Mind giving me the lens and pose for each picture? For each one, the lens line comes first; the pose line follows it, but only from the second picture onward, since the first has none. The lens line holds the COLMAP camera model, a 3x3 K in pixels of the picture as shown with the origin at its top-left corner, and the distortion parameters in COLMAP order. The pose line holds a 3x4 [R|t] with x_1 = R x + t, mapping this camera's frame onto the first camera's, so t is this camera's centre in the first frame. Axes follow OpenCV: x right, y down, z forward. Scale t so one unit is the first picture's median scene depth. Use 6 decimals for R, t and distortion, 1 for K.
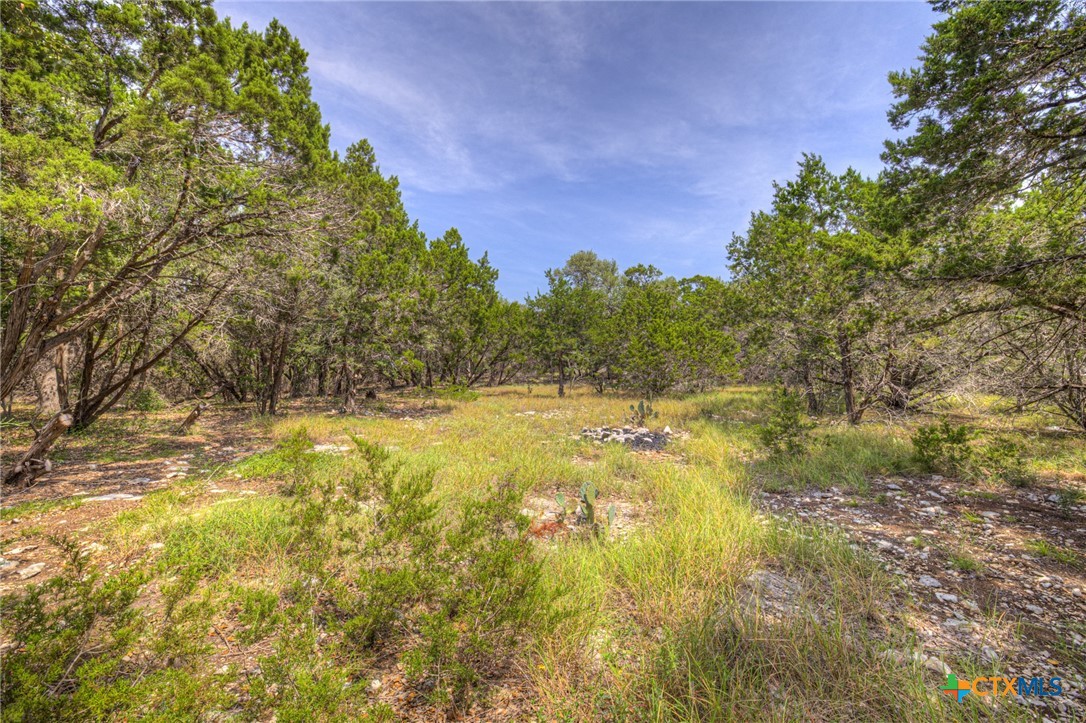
lens RADIAL K [[465.9, 0, 543.0], [0, 465.9, 361.5], [0, 0, 1]] dist [-0.049697, 0.018380]
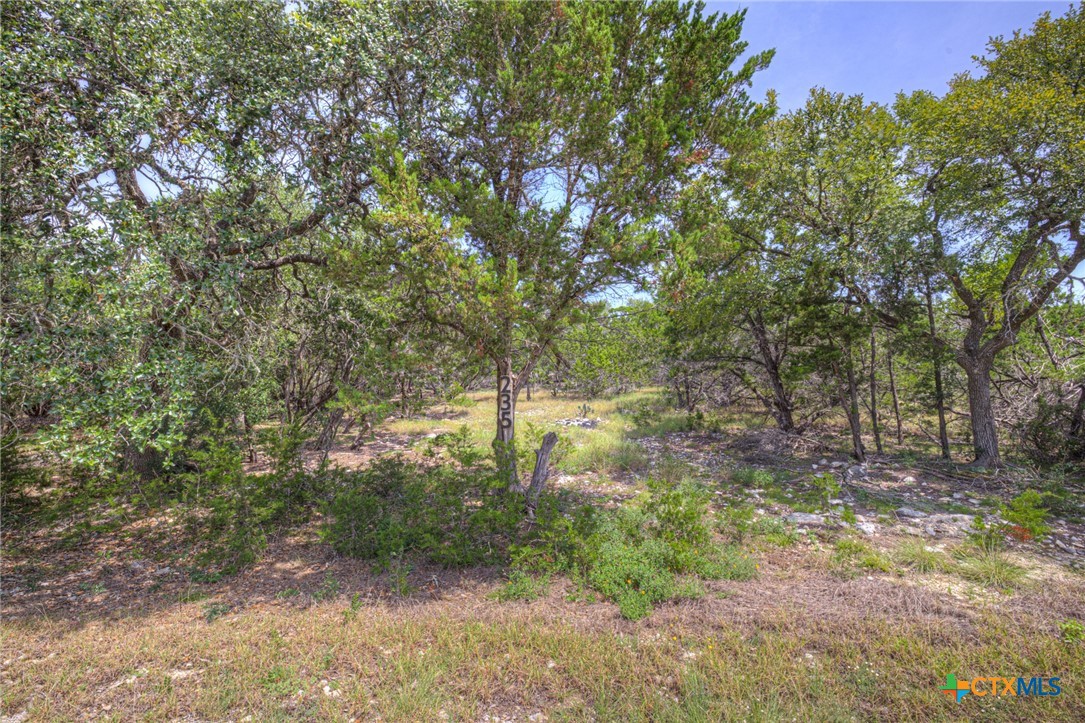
lens RADIAL K [[465.4, 0, 542.5], [0, 465.4, 361.5], [0, 0, 1]] dist [-0.049697, 0.018380]
pose [[0.991756, -0.028114, 0.125015, -0.112766], [0.027096, 0.999584, 0.009836, -0.066975], [-0.125240, -0.006367, 0.992106, -0.506604]]
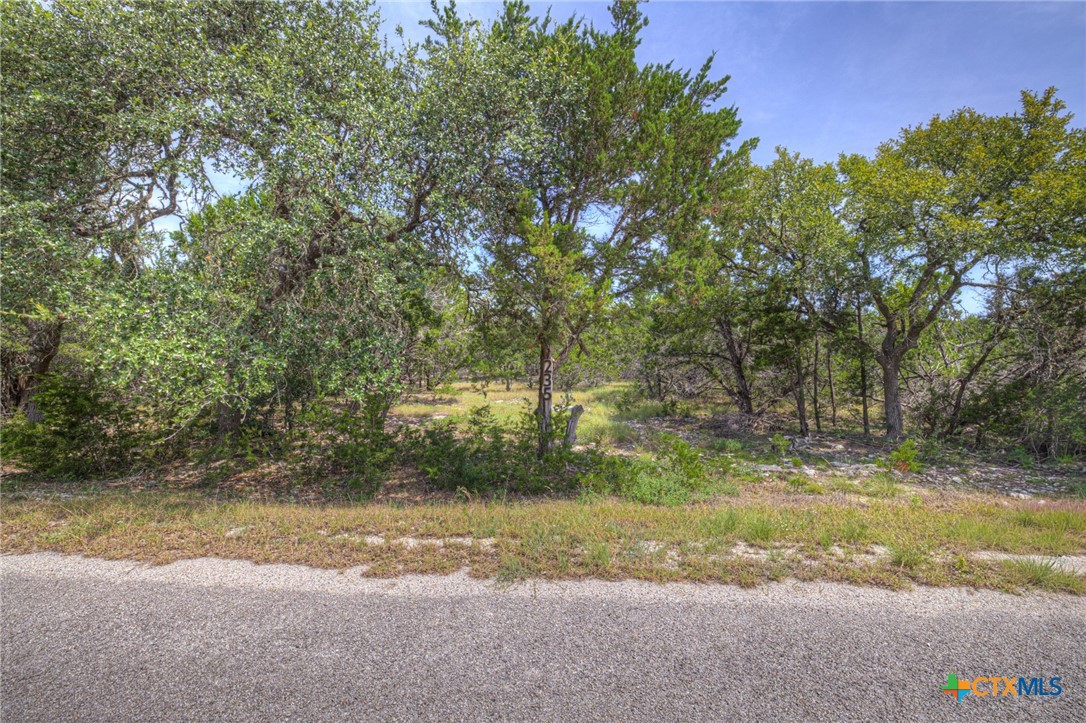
lens RADIAL K [[465.9, 0, 543.0], [0, 465.9, 361.5], [0, 0, 1]] dist [-0.049697, 0.018380]
pose [[0.976393, -0.003359, 0.215973, -0.211575], [-0.000824, 0.999814, 0.019277, -0.059457], [-0.215998, -0.019000, 0.976209, -0.609603]]
